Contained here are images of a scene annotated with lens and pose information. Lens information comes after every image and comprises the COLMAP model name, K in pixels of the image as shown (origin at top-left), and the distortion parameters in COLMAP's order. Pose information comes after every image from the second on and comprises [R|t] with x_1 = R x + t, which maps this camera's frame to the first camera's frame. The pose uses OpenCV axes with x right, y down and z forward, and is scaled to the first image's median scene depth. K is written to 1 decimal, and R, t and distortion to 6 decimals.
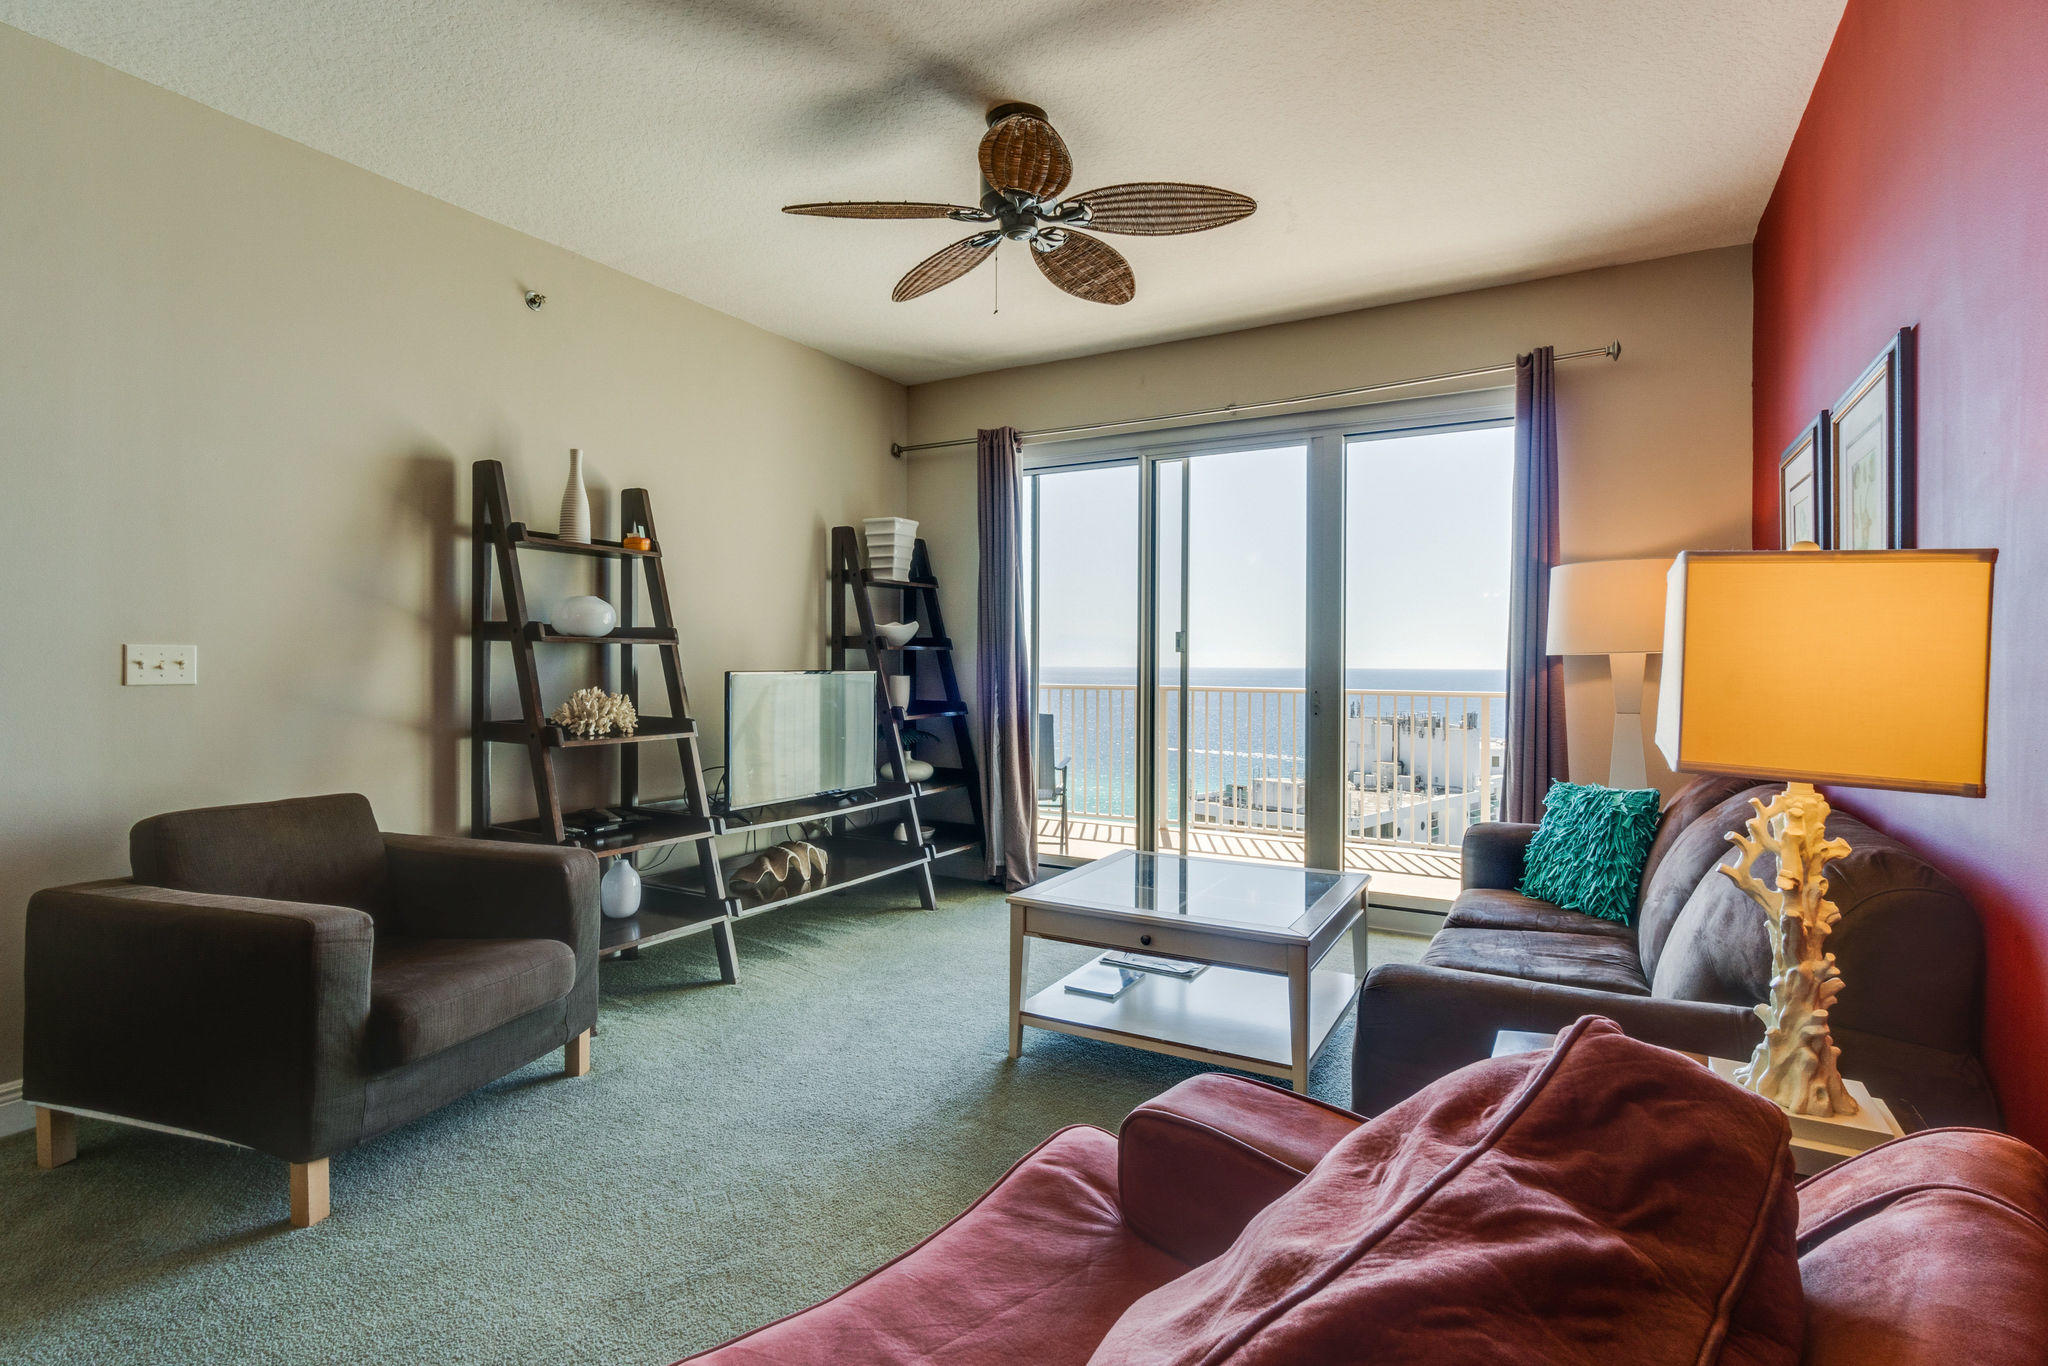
lens RADIAL K [[1073.6, 0, 1015.1], [0, 1073.6, 671.8], [0, 0, 1]] dist [0.000551, 0.000118]
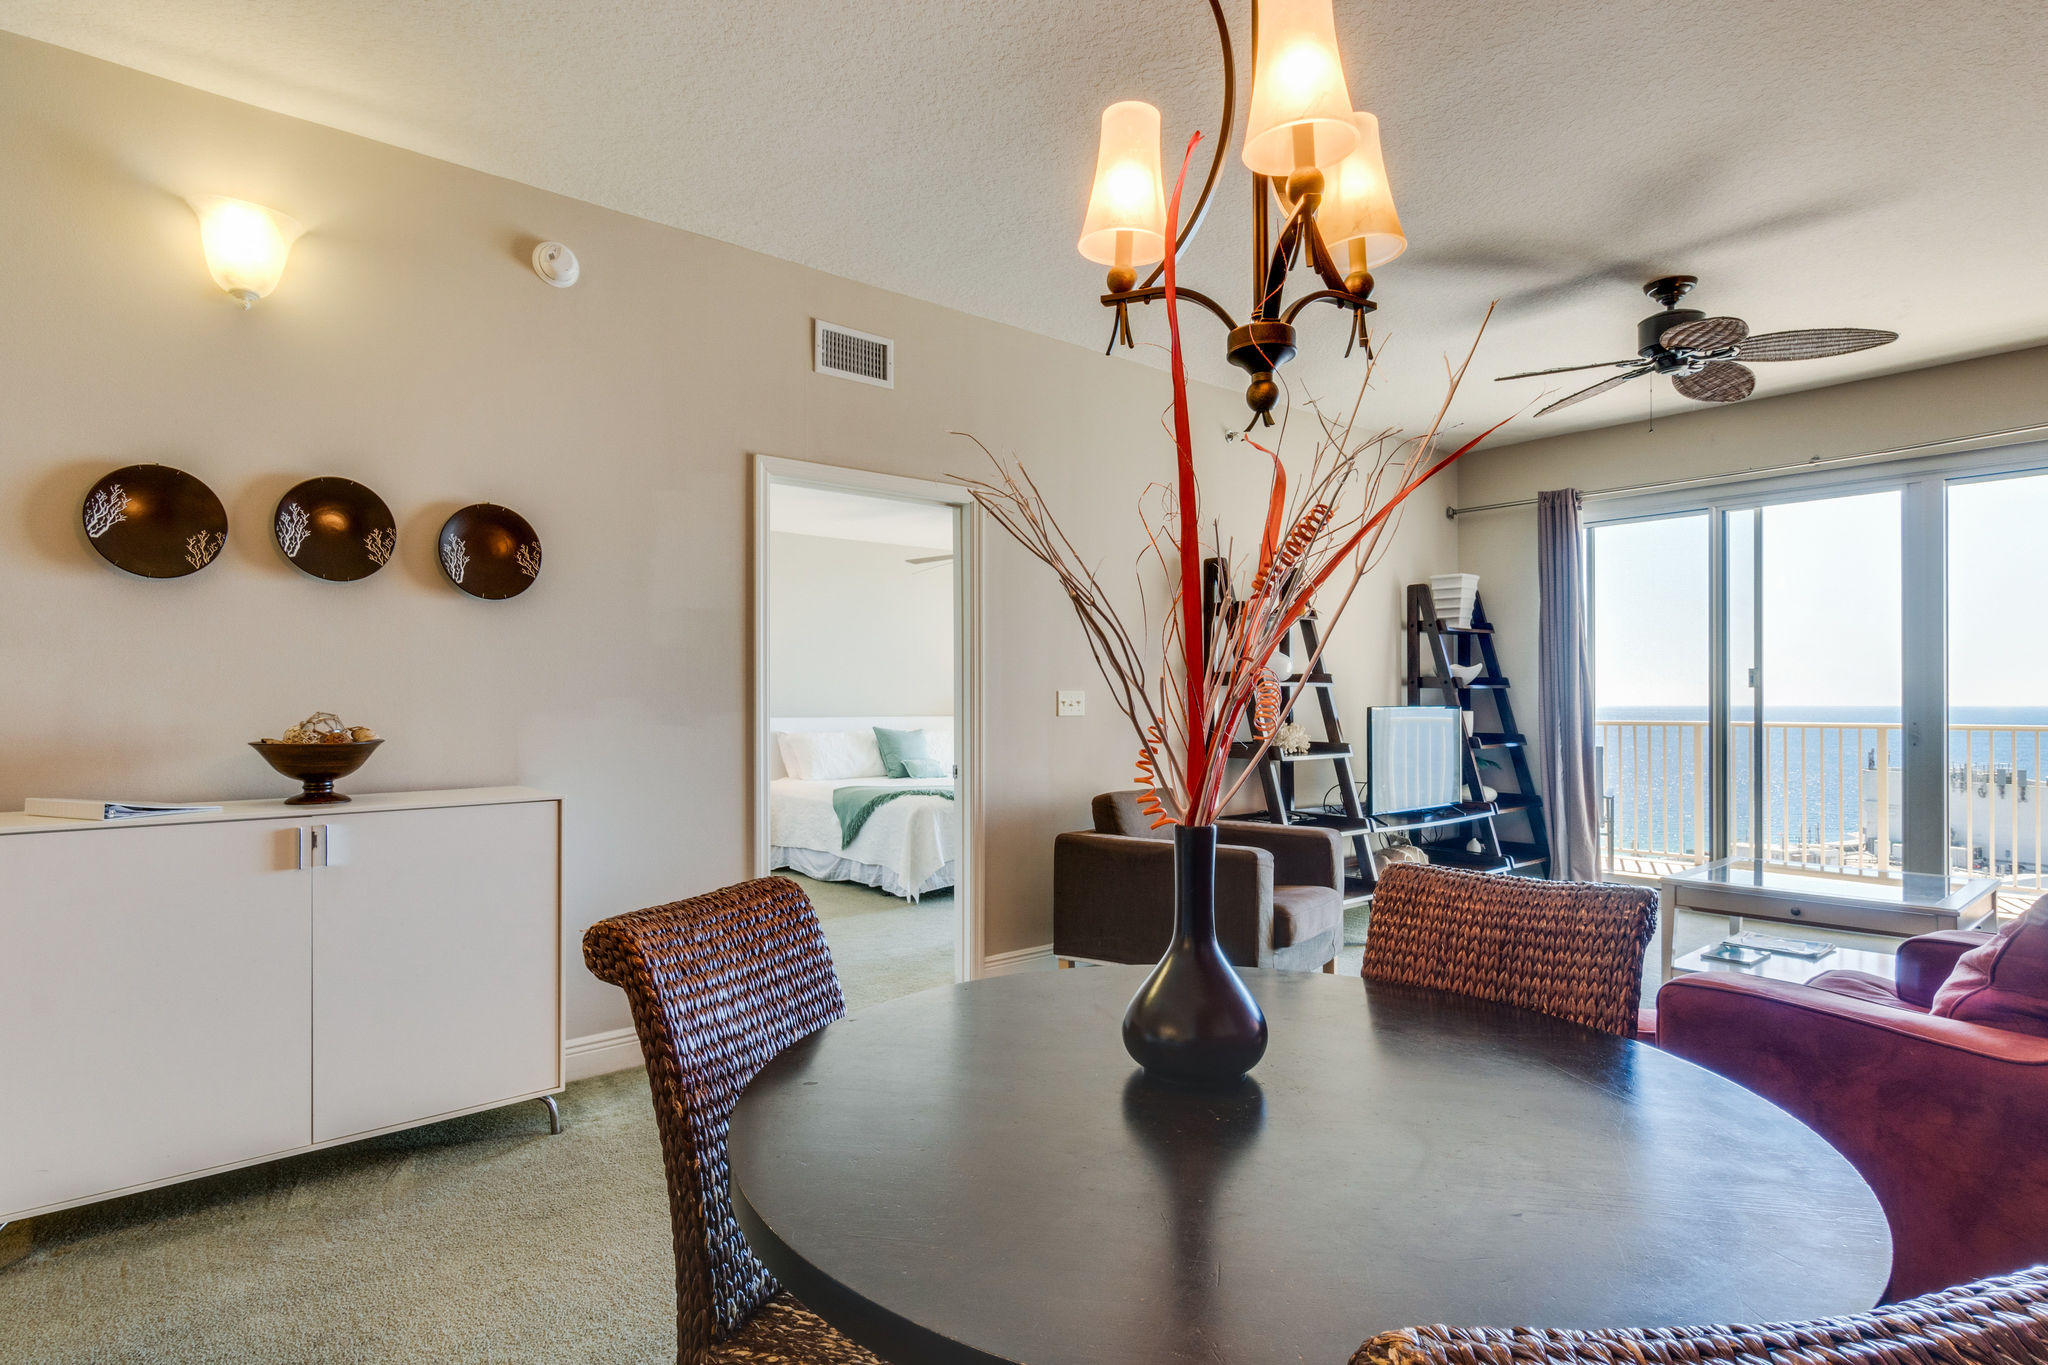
lens RADIAL K [[1107.8, 0, 1026.9], [0, 1107.8, 707.1], [0, 0, 1]] dist [0.000039, 0.000015]
pose [[0.937894, -0.004475, -0.346894, -0.142888], [0.003557, 0.999988, -0.003284, 0.001919], [0.346904, 0.001846, 0.937899, -0.288628]]
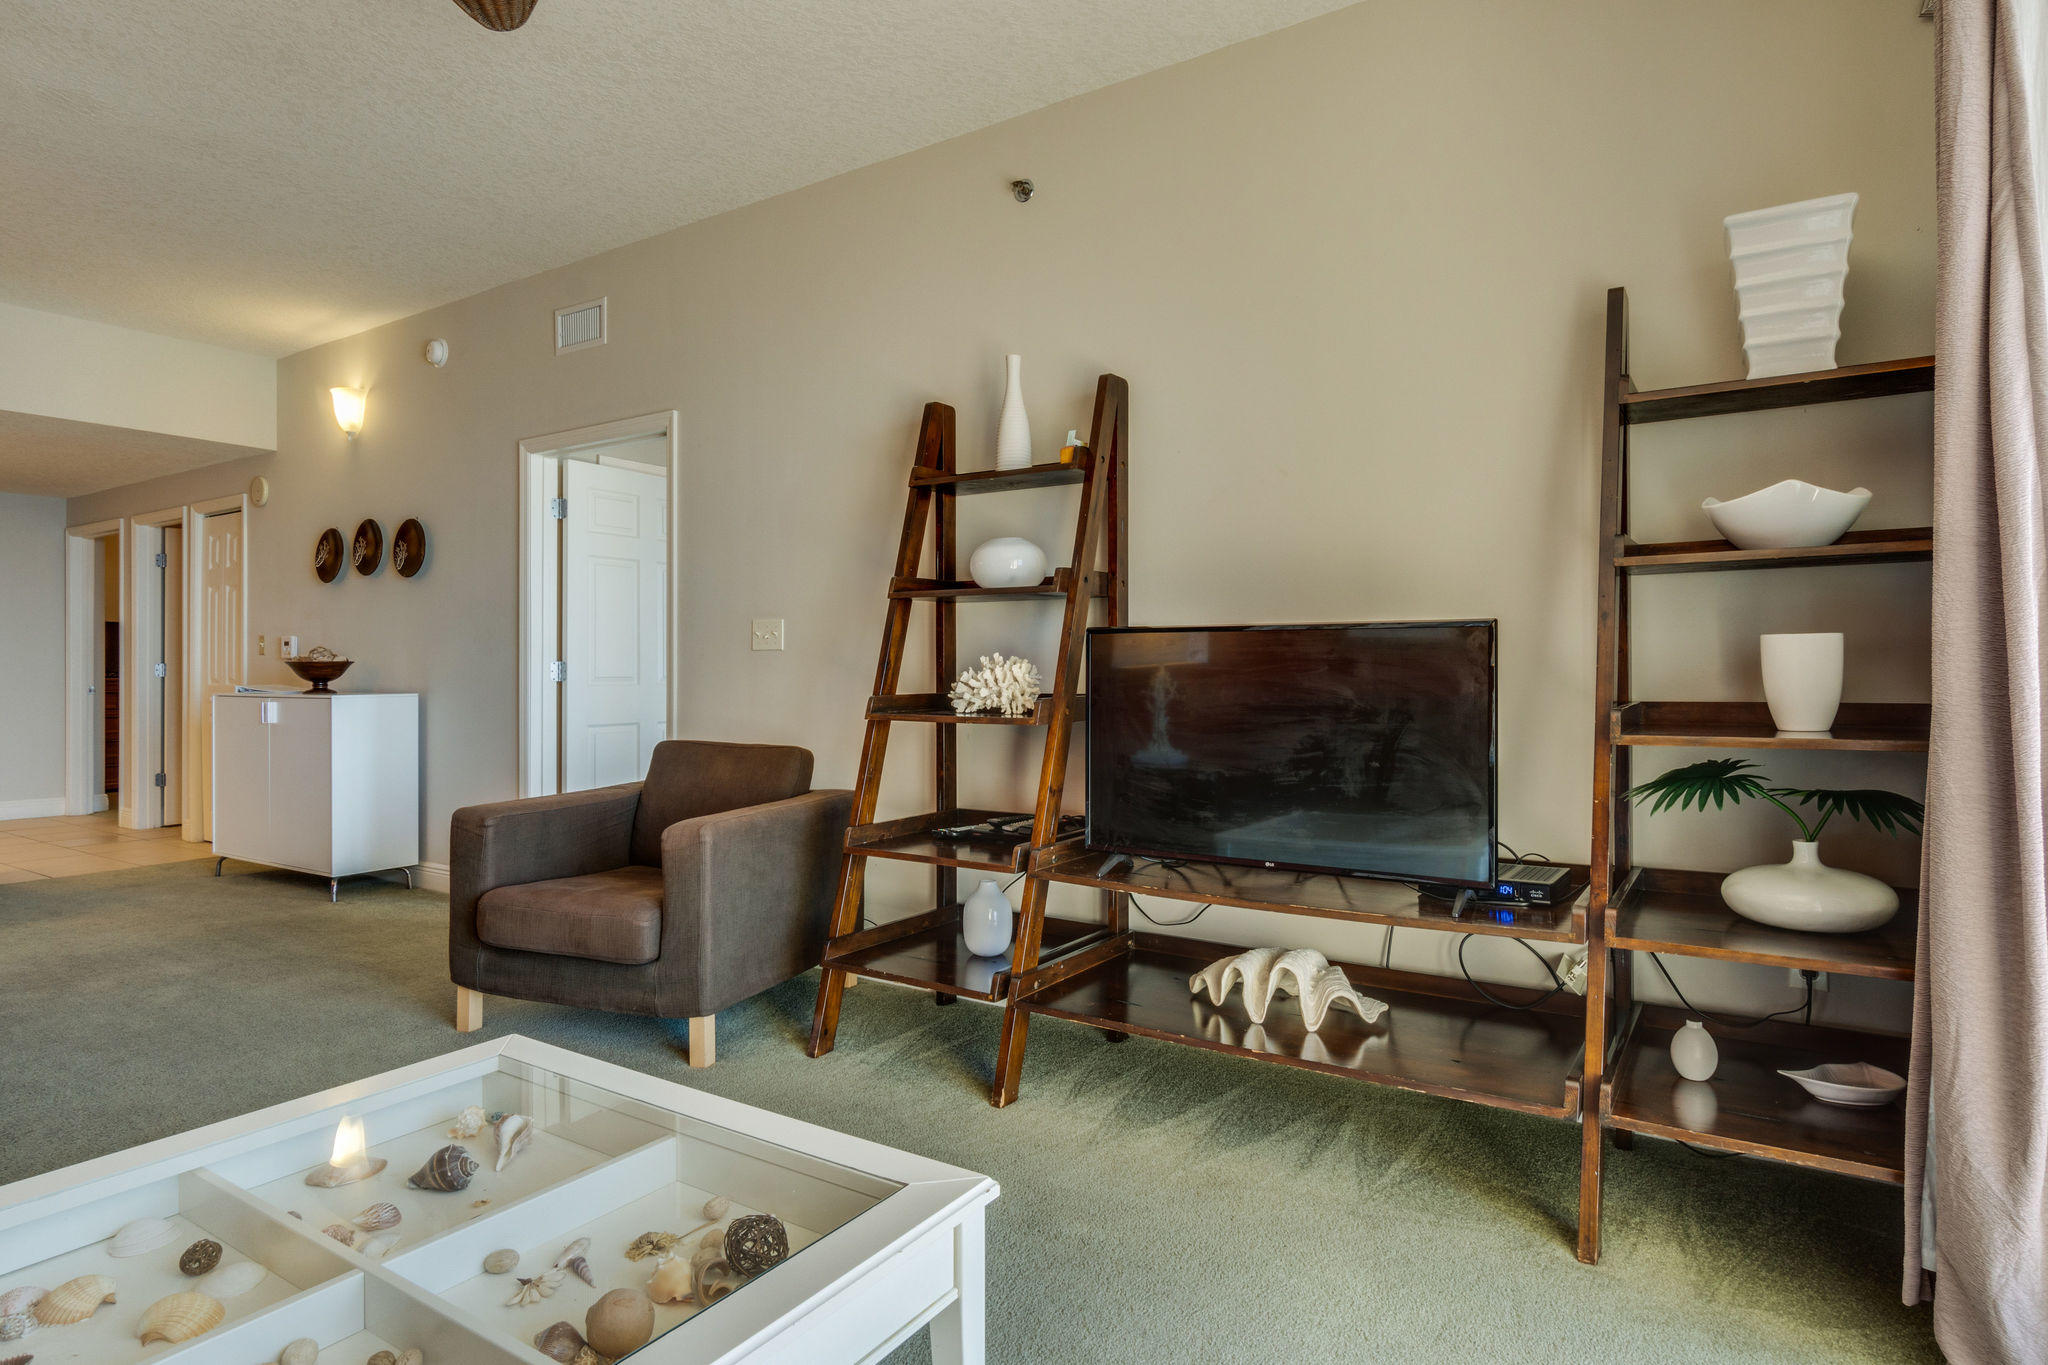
lens RADIAL K [[1073.6, 0, 1015.1], [0, 1073.6, 671.3], [0, 0, 1]] dist [0.000551, 0.000118]
pose [[-0.073249, -0.002734, -0.997310, 0.289186], [-0.008345, 0.999963, -0.002129, 0.021303], [0.997279, 0.008166, -0.073269, 0.794866]]
